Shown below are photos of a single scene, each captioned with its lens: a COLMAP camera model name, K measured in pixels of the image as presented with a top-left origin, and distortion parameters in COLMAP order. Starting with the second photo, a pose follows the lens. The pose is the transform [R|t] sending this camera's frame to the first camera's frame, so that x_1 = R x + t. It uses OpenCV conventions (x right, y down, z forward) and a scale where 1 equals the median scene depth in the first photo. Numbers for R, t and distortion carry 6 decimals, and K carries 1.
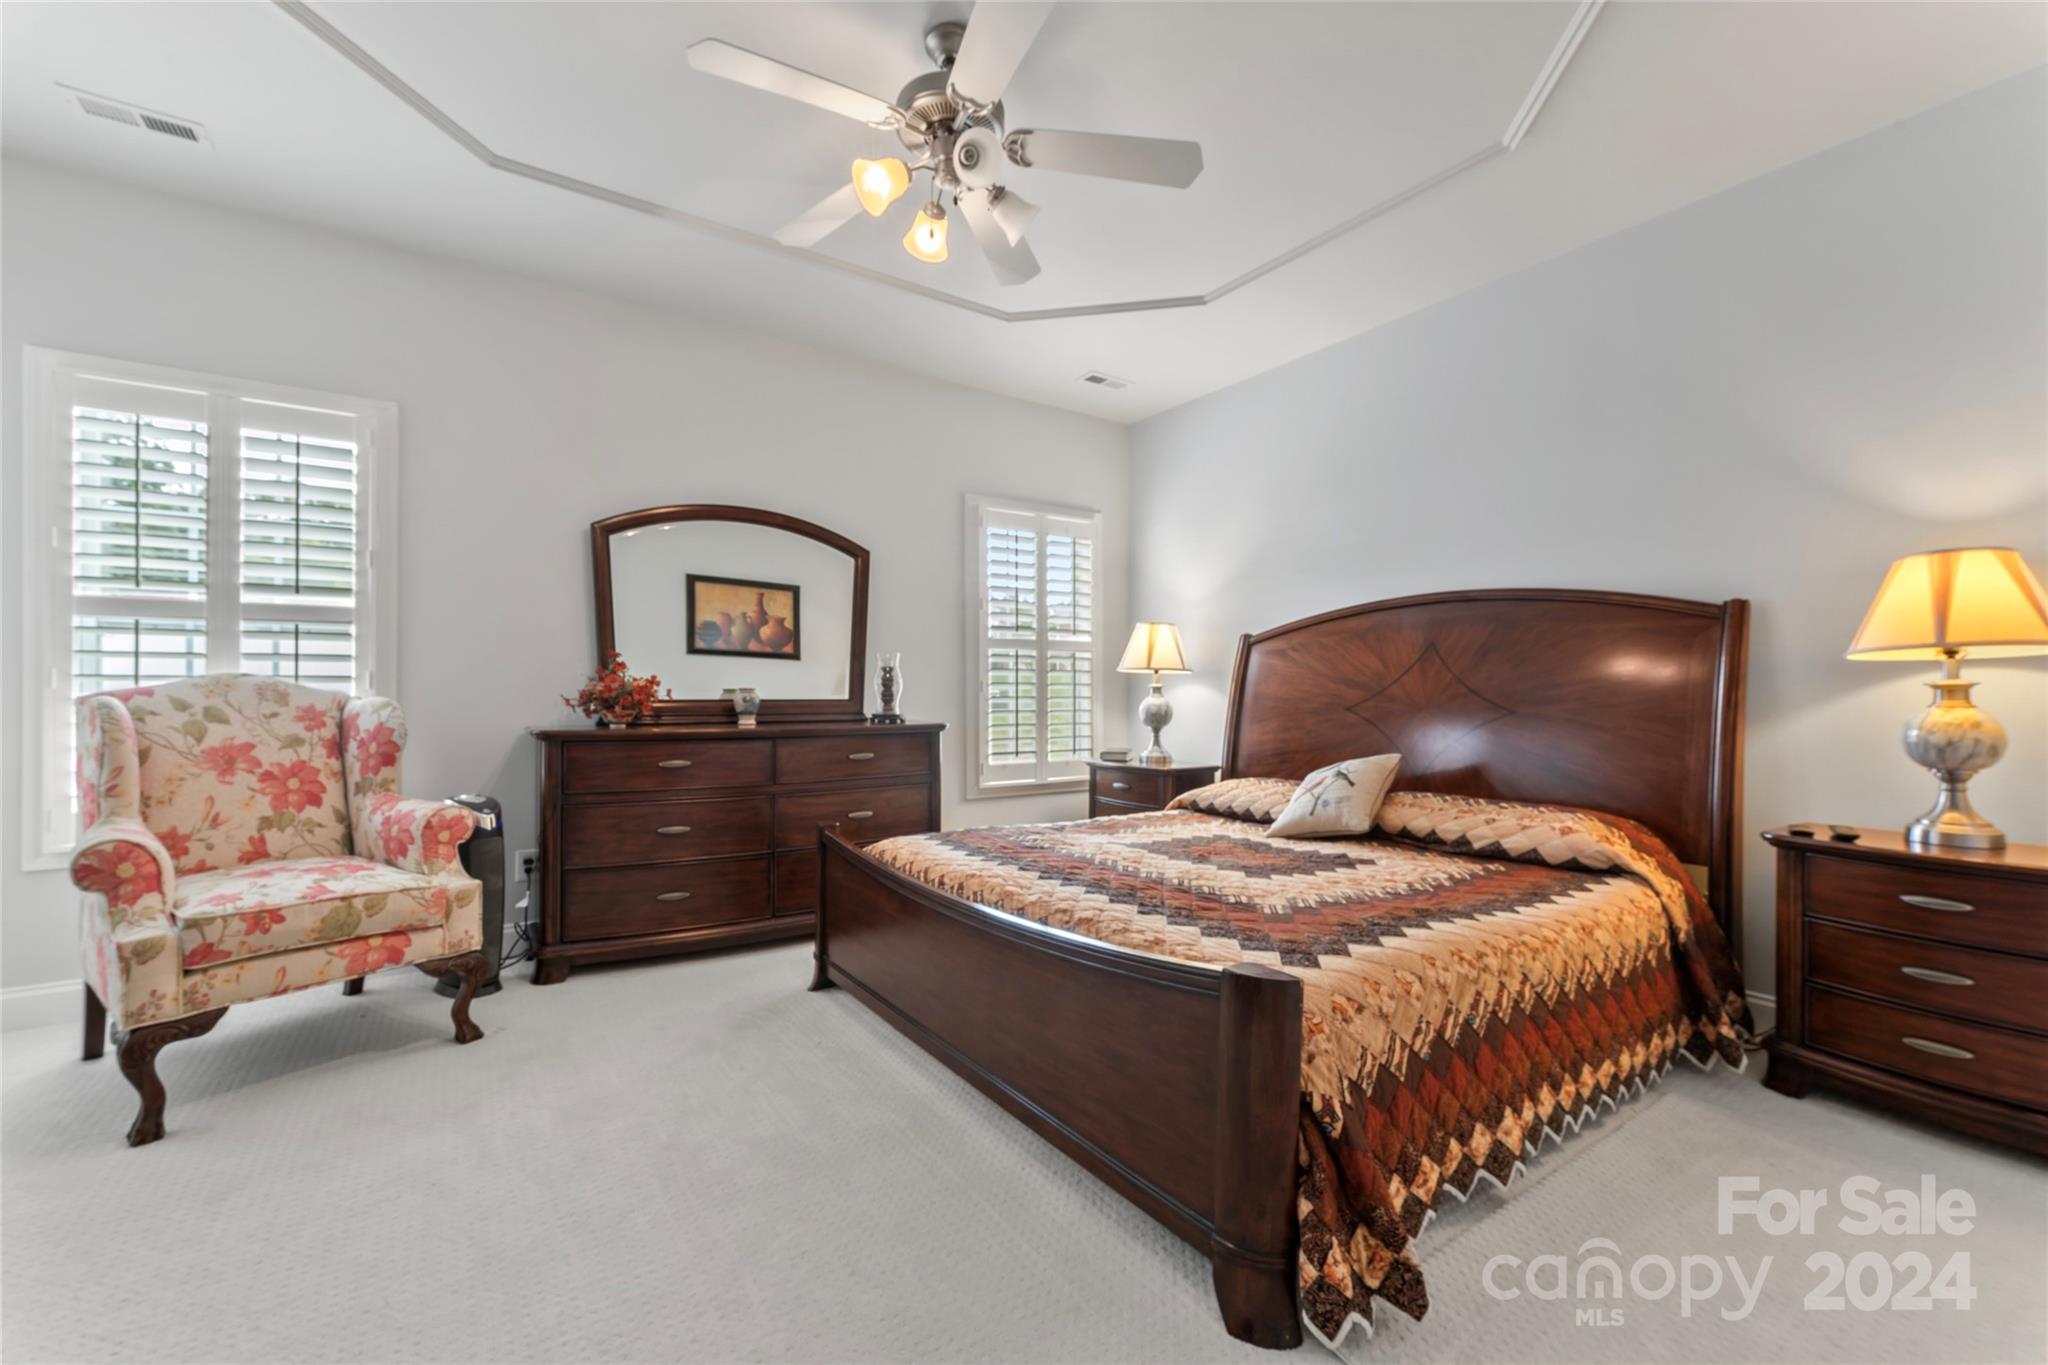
lens RADIAL K [[838.4, 0, 1019.3], [0, 838.4, 682.8], [0, 0, 1]] dist [-0.000058, -0.000115]
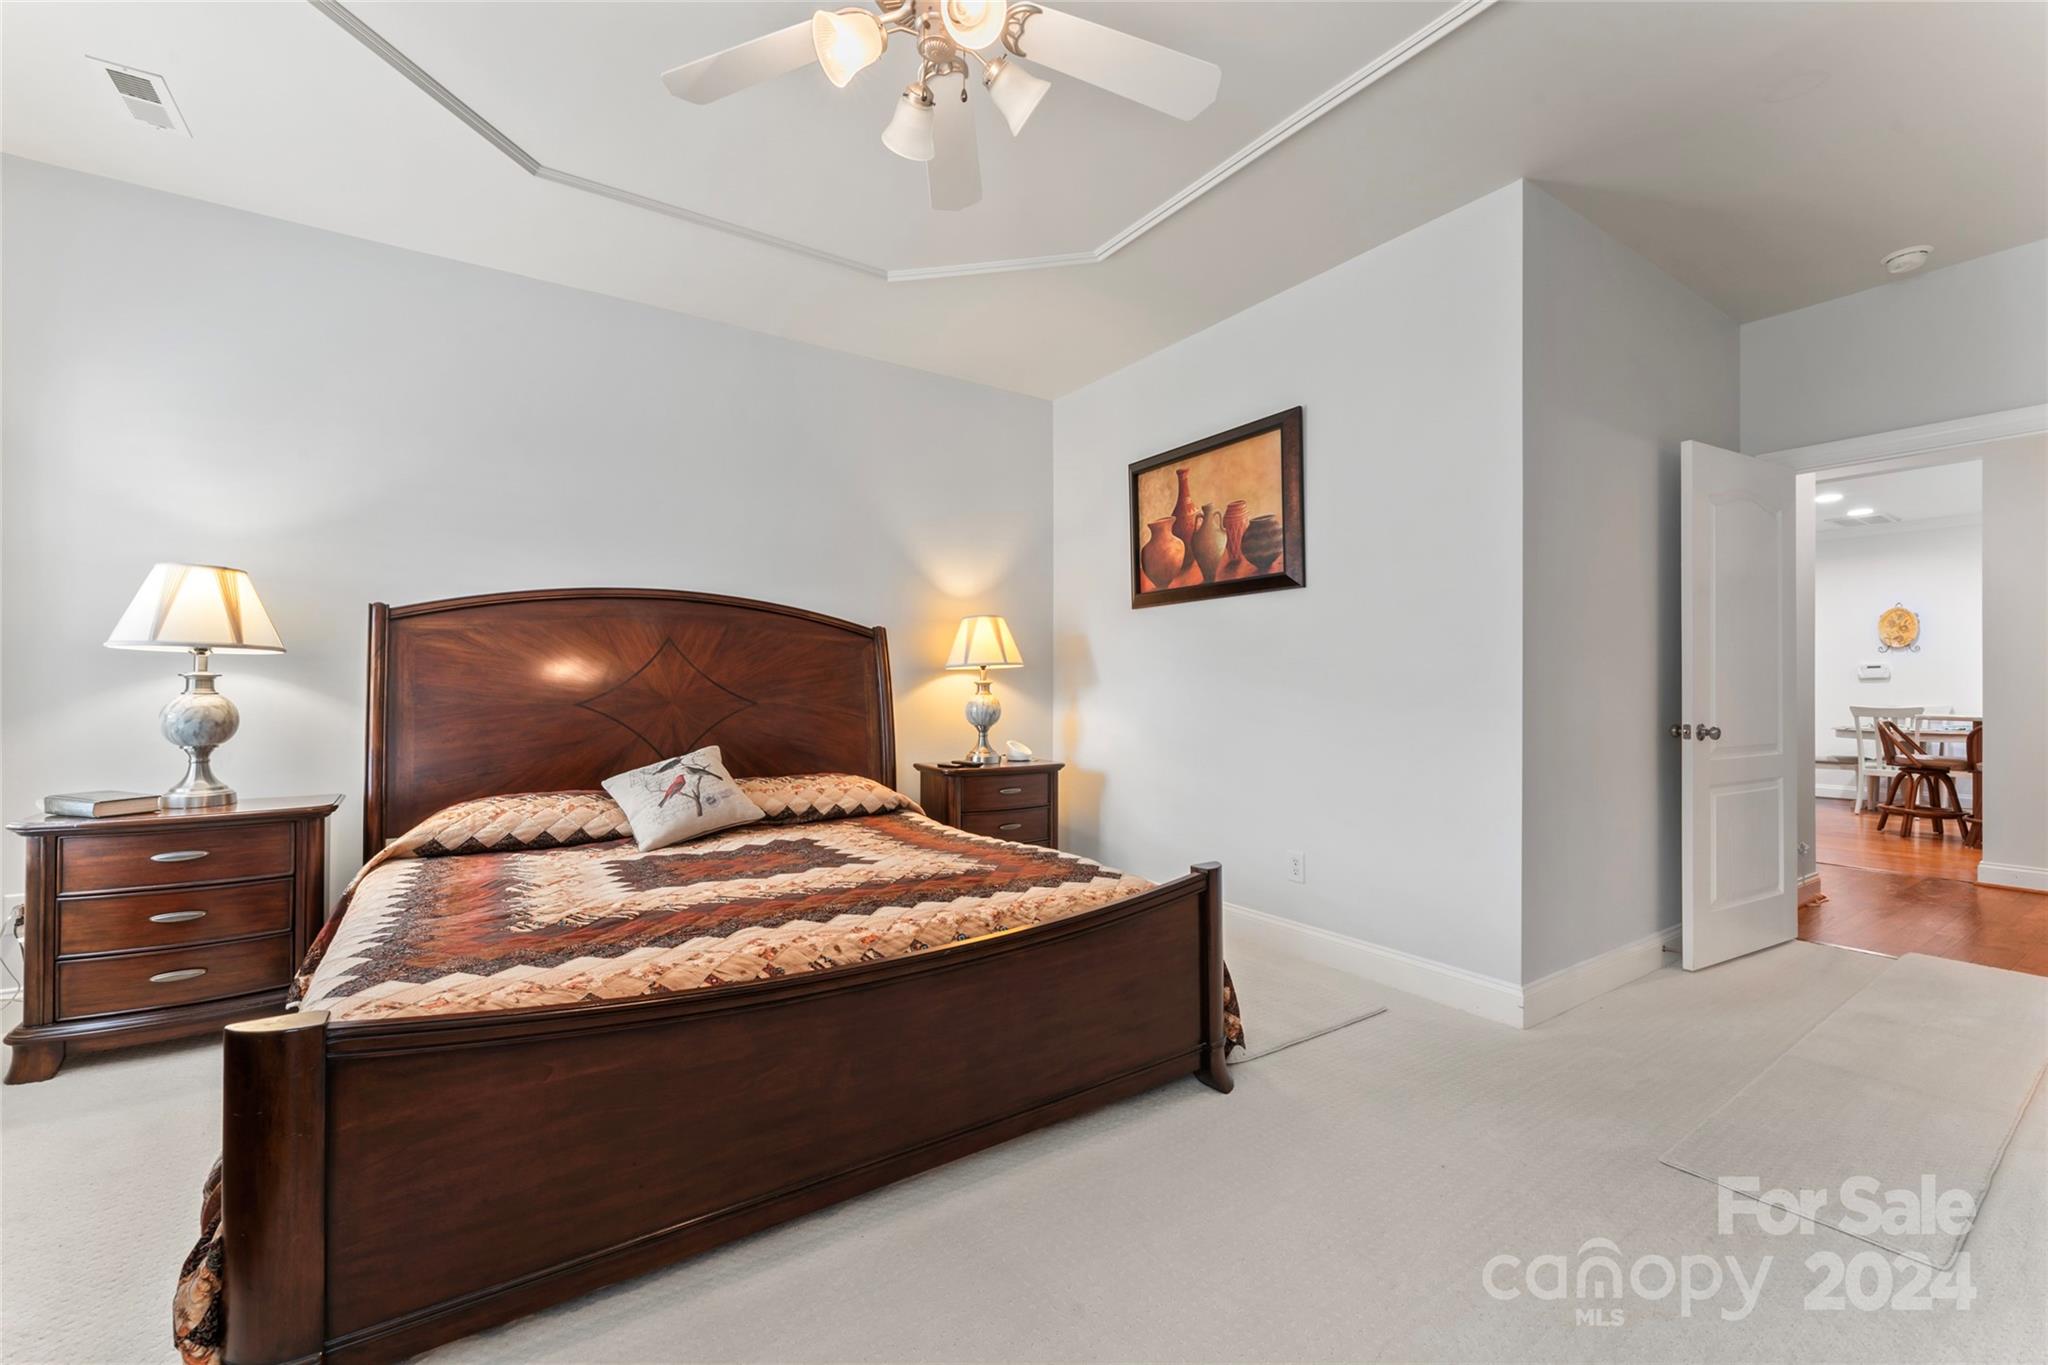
lens RADIAL K [[838.4, 0, 1021.8], [0, 838.4, 687.0], [0, 0, 1]] dist [-0.000058, -0.000115]
pose [[0.005643, -0.005799, 0.999967, -0.505878], [-0.015458, 0.999863, 0.005886, -0.000689], [-0.999865, -0.015490, 0.005553, 0.520554]]
